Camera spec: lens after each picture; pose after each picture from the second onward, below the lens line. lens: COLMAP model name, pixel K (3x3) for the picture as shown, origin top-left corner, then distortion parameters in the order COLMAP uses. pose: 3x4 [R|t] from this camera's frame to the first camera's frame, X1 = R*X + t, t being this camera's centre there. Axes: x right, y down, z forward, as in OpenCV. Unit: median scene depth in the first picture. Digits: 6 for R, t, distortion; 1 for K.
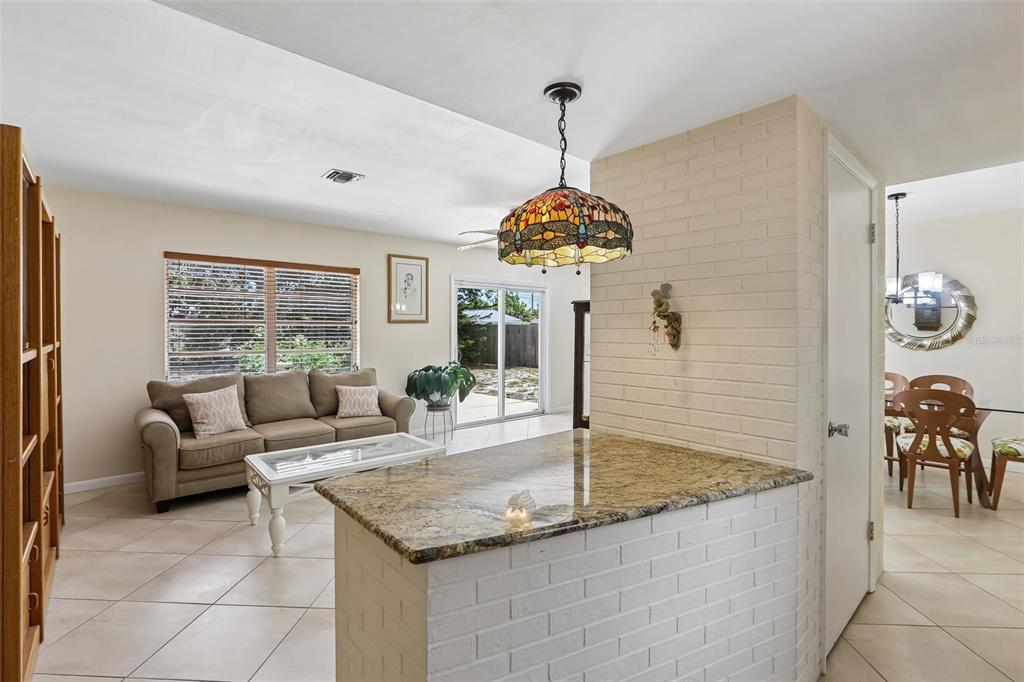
lens RADIAL K [[469.2, 0, 510.0], [0, 469.2, 333.3], [0, 0, 1]] dist [-0.012682, 0.004011]
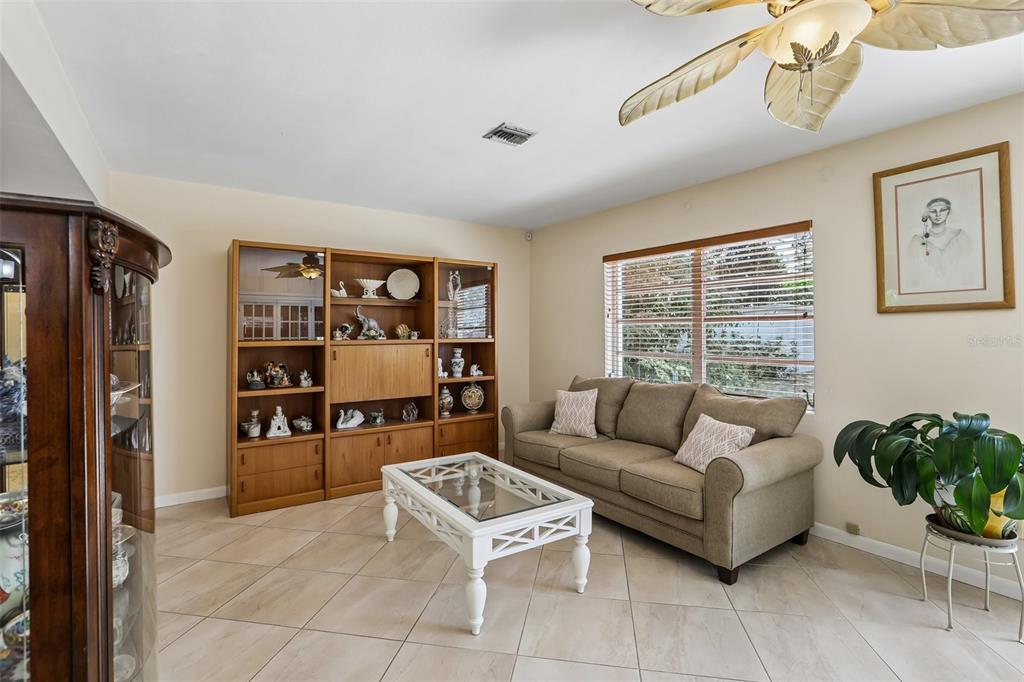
lens RADIAL K [[469.2, 0, 513.3], [0, 469.2, 335.9], [0, 0, 1]] dist [-0.012682, 0.004011]
pose [[-0.064549, -0.004355, -0.997905, 0.289830], [-0.018278, 0.999828, -0.003181, 0.011360], [0.997747, 0.018035, -0.064618, 0.751898]]
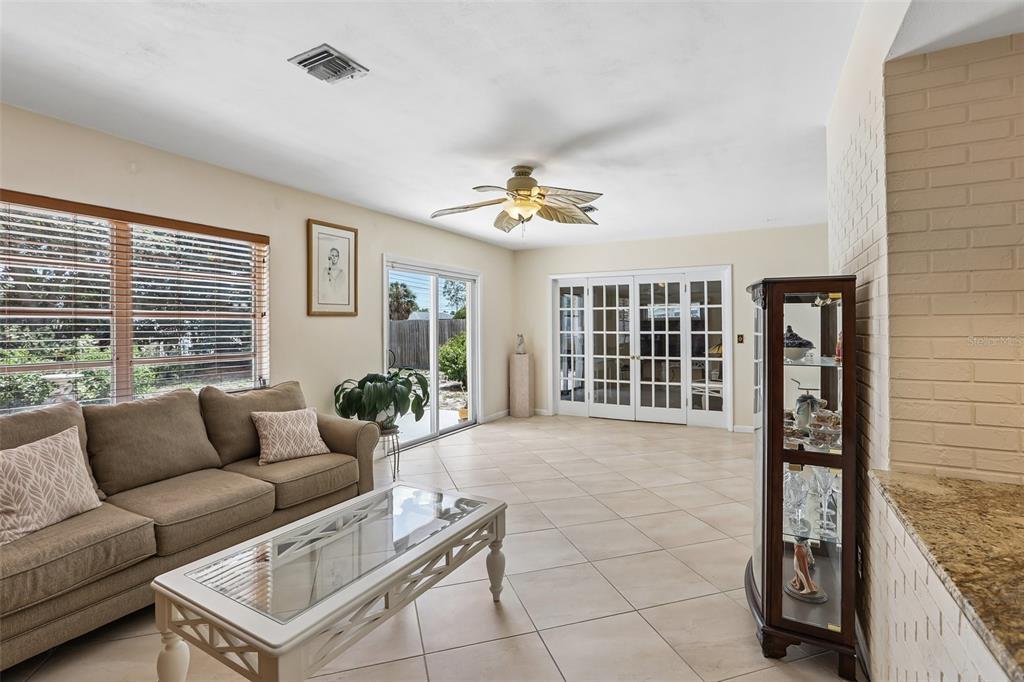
lens RADIAL K [[469.2, 0, 508.7], [0, 469.2, 322.5], [0, 0, 1]] dist [-0.012682, 0.004011]
pose [[0.938939, -0.003278, 0.344069, -0.250882], [0.009475, 0.999822, -0.016331, 0.002752], [-0.343954, 0.018594, 0.938802, 0.266426]]
